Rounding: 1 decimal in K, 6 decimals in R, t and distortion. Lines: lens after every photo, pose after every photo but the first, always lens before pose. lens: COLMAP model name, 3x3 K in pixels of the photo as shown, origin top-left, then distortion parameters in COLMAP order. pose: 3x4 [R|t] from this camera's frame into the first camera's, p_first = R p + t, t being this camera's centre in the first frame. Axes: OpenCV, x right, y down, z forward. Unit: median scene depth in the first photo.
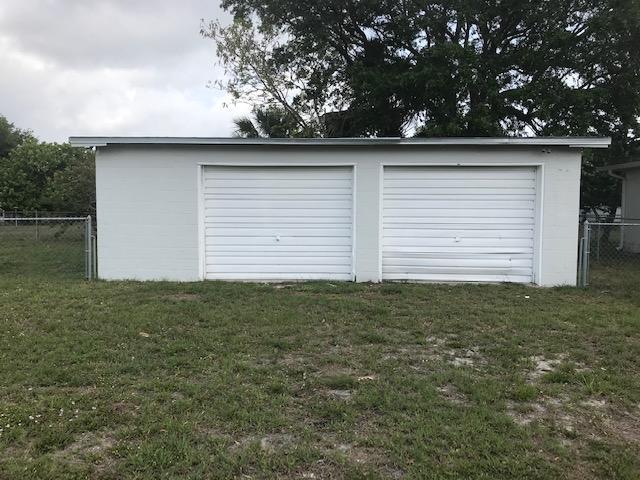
lens RADIAL K [[526.2, 0, 321.4], [0, 526.2, 241.1], [0, 0, 1]] dist [0.058614, -0.046846]
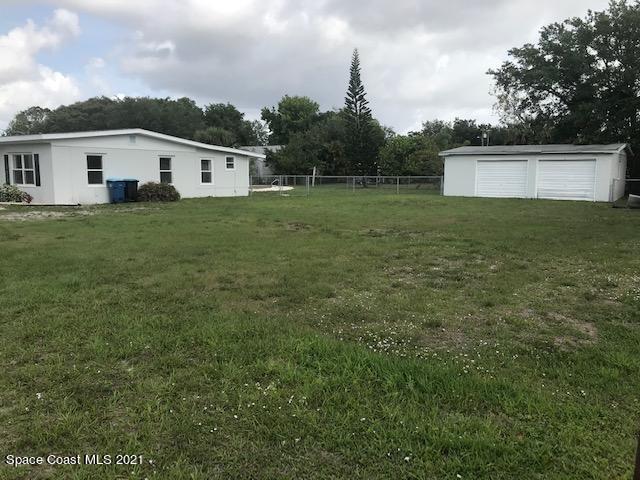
lens RADIAL K [[526.2, 0, 320.8], [0, 526.2, 241.9], [0, 0, 1]] dist [0.058614, -0.046846]
pose [[0.848817, 0.072060, -0.523753, 0.666501], [-0.036847, 0.996322, 0.077362, 0.131954], [0.527402, -0.046368, 0.848350, -2.194645]]
